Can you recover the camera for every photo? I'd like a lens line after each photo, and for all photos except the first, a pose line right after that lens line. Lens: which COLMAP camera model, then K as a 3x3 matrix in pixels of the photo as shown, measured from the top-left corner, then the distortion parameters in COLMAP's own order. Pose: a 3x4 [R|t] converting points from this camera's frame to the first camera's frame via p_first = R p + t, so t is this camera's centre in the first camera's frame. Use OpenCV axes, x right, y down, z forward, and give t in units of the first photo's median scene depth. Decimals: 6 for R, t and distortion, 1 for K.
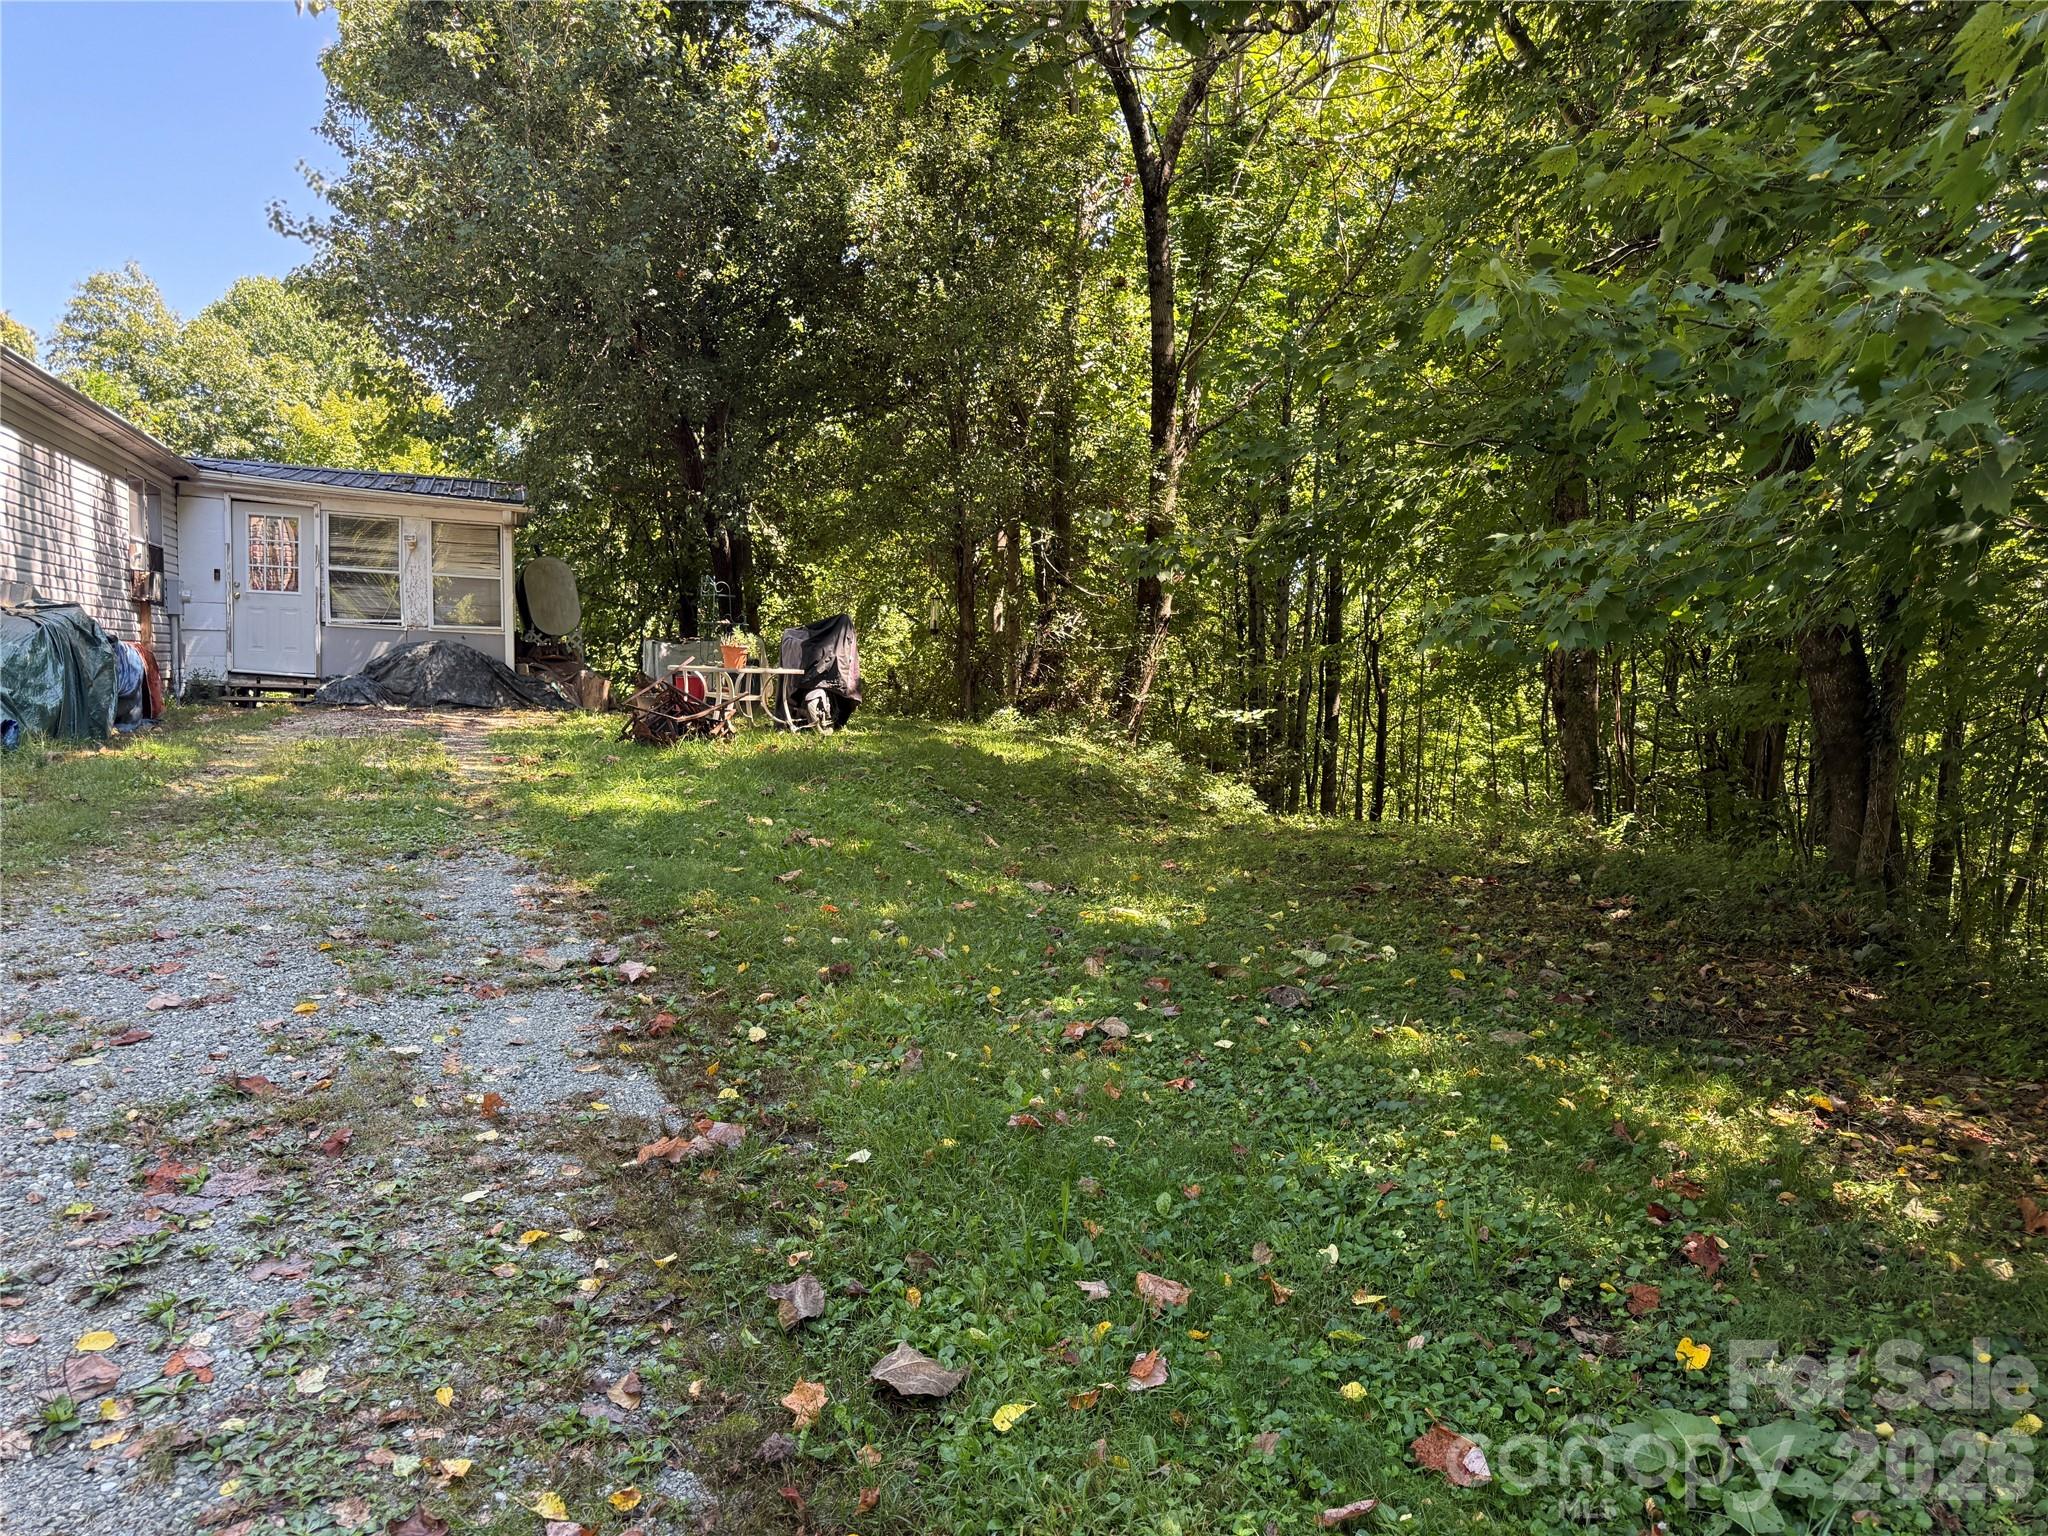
lens RADIAL K [[1459.7, 0, 1051.3], [0, 1459.7, 766.2], [0, 0, 1]] dist [0.069771, -0.081661]
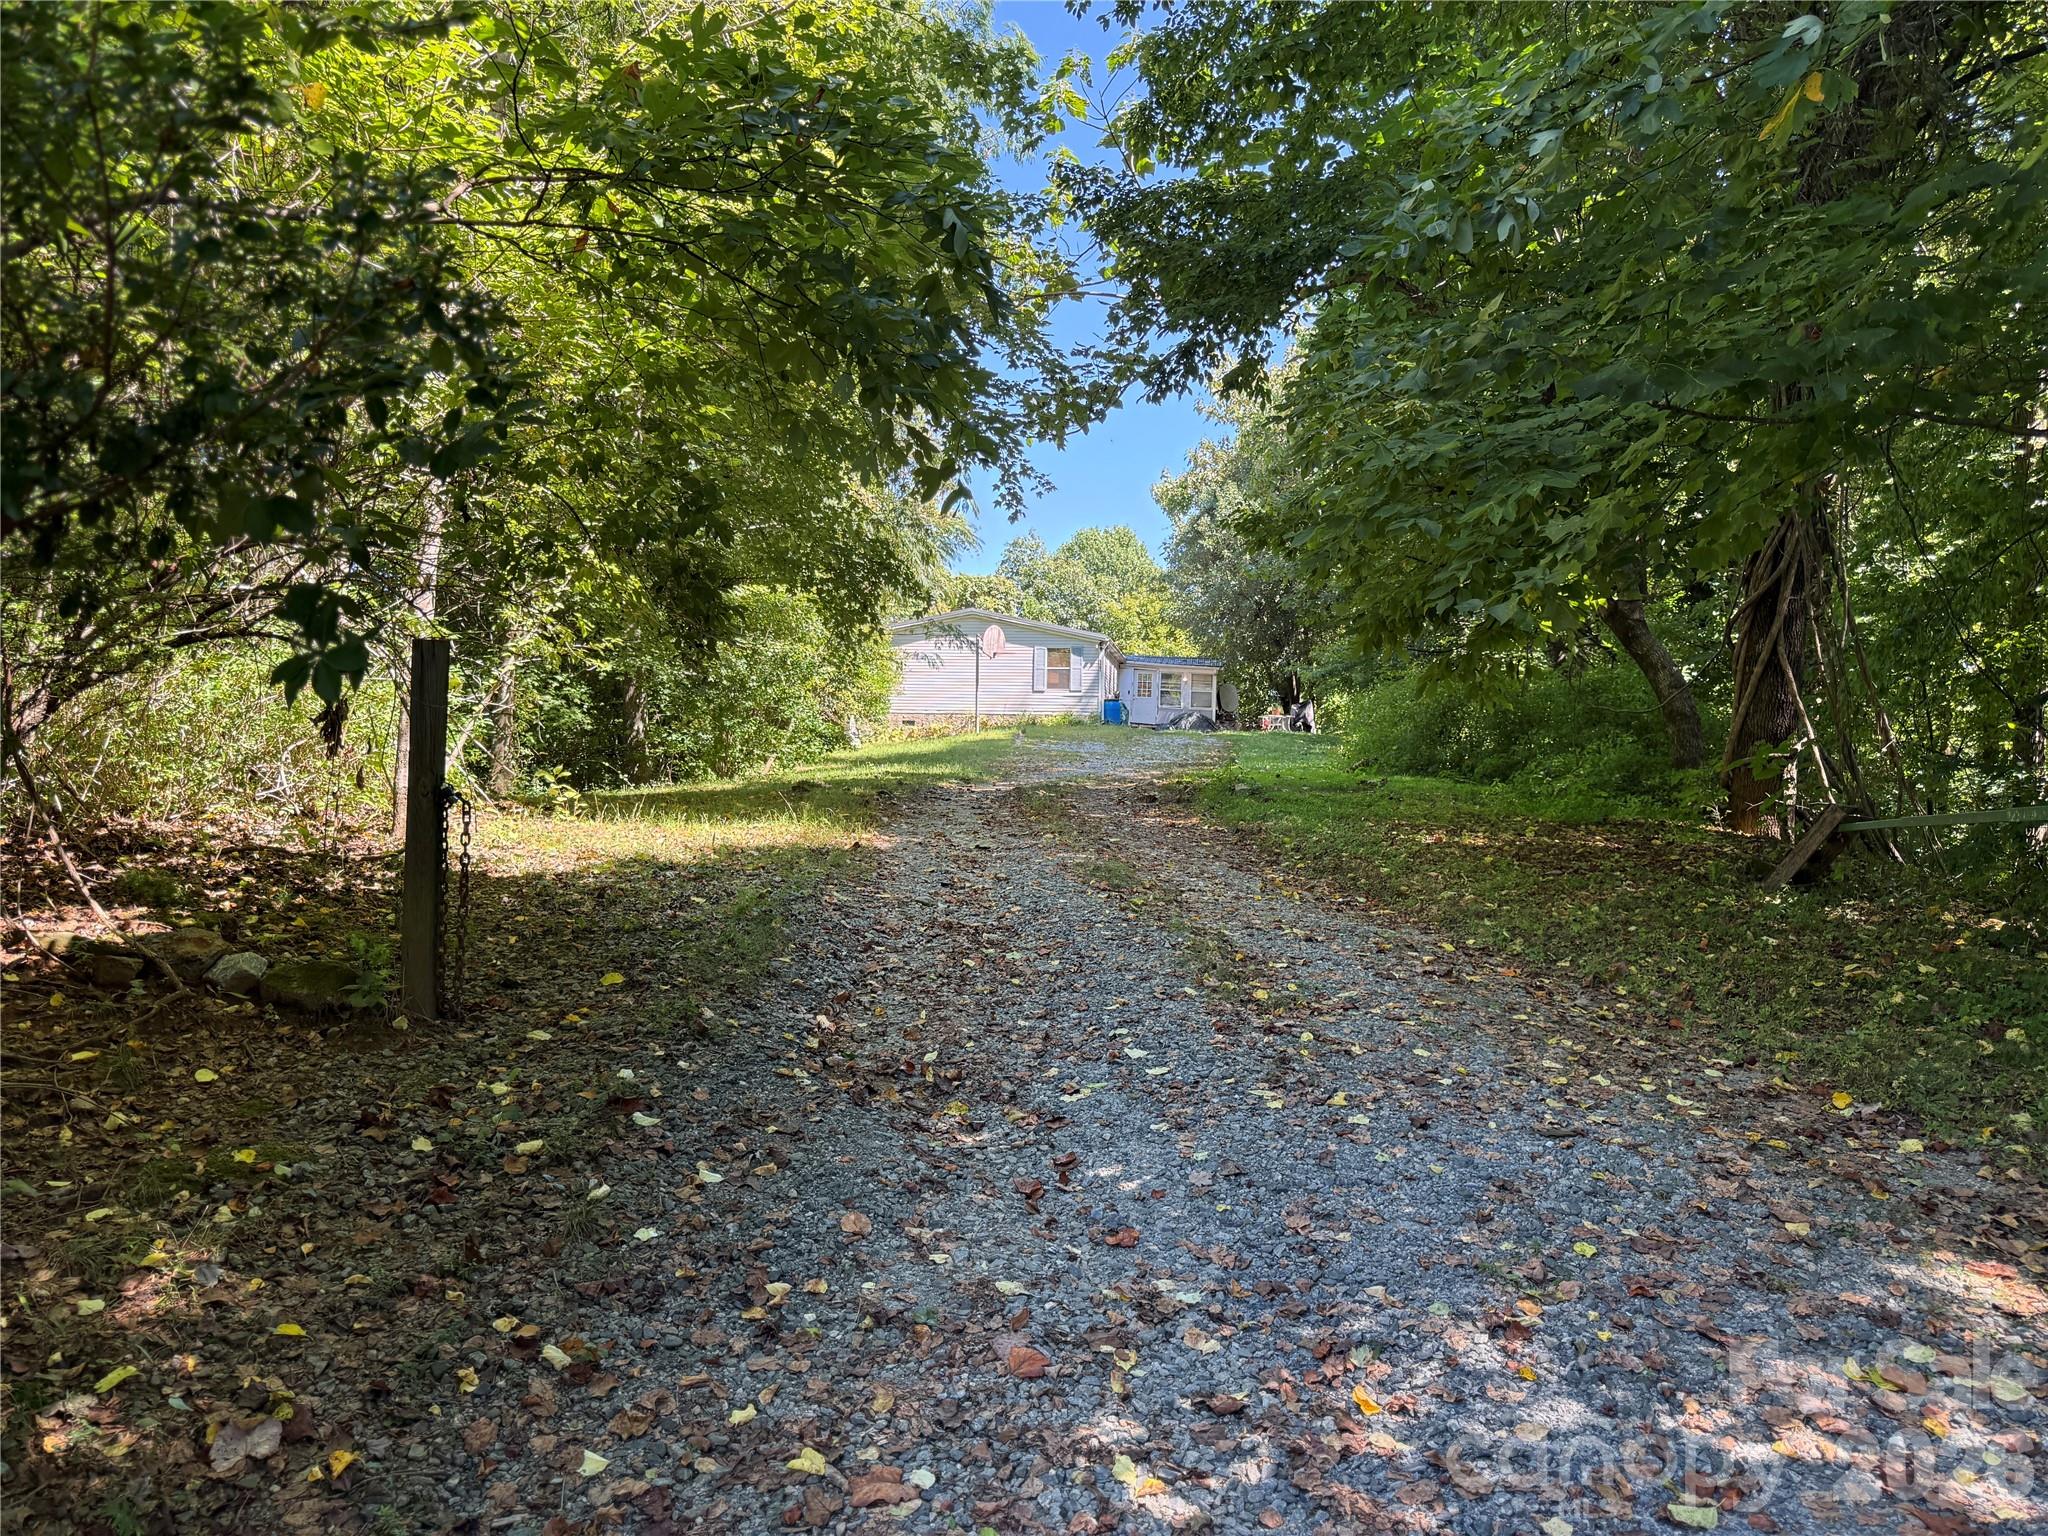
lens RADIAL K [[1459.7, 0, 1024.6], [0, 1459.7, 770.1], [0, 0, 1]] dist [0.069771, -0.081661]
pose [[0.888931, 0.009143, -0.457950, 1.372233], [-0.041535, 0.997291, -0.060714, 0.481963], [0.456154, 0.072992, 0.886902, -3.799078]]
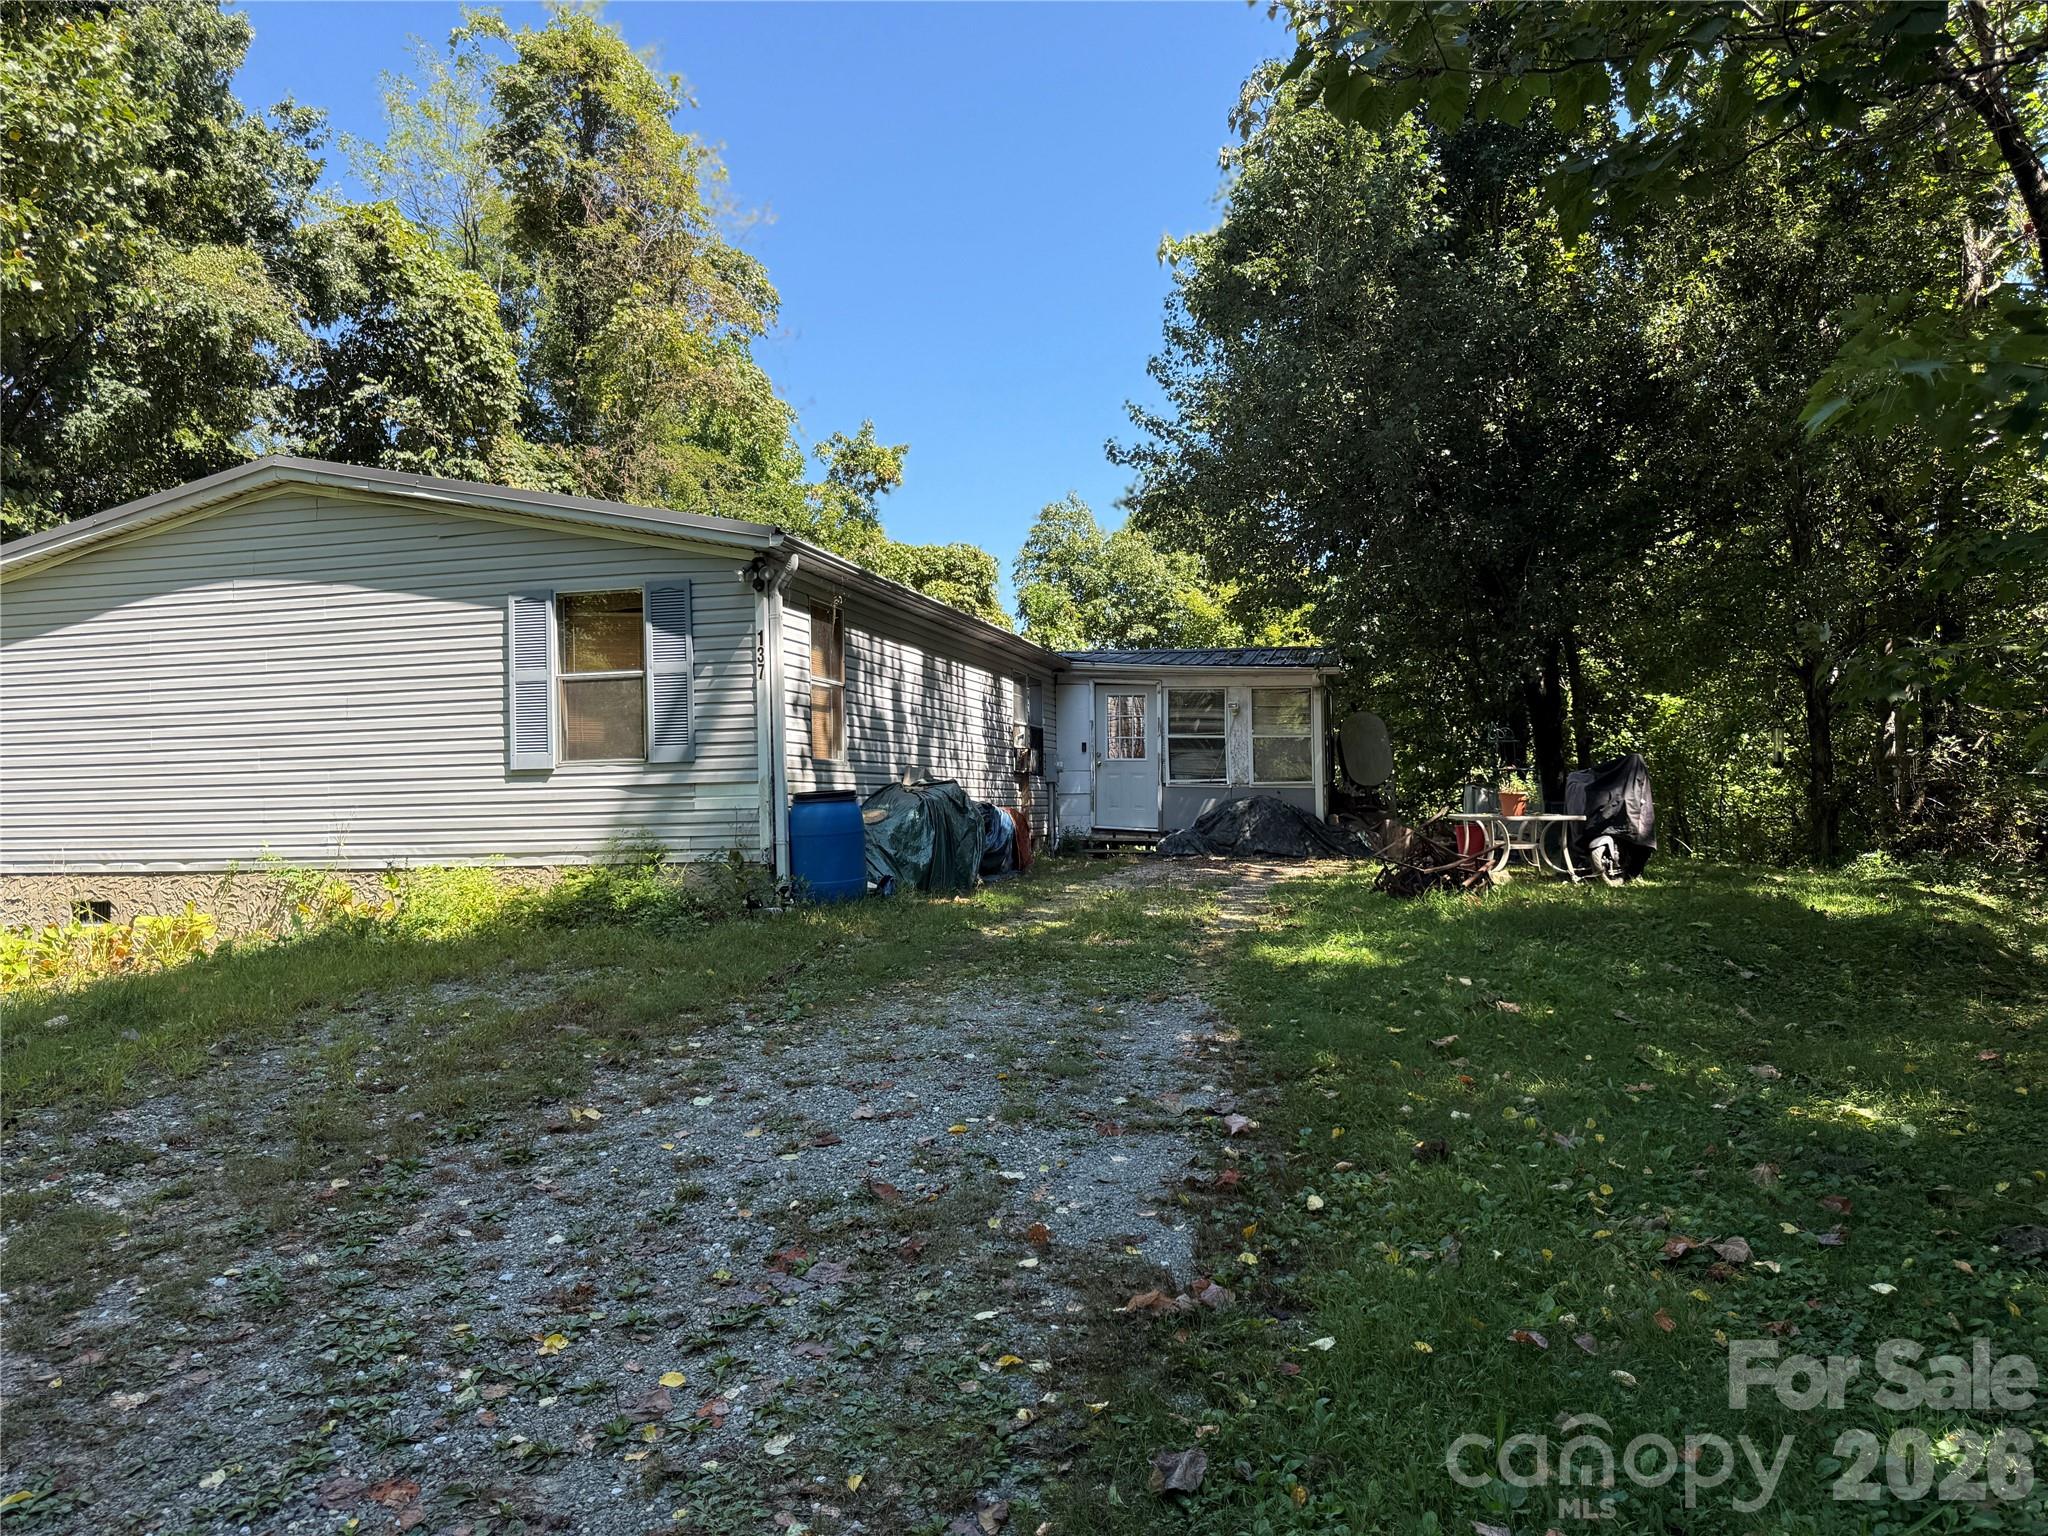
lens RADIAL K [[1459.7, 0, 1037.0], [0, 1459.7, 767.3], [0, 0, 1]] dist [0.069771, -0.081661]
pose [[0.828982, -0.041532, -0.557731, 0.121837], [-0.011388, 0.995779, -0.091078, -0.011481], [0.559160, 0.081853, 0.825009, 0.019222]]
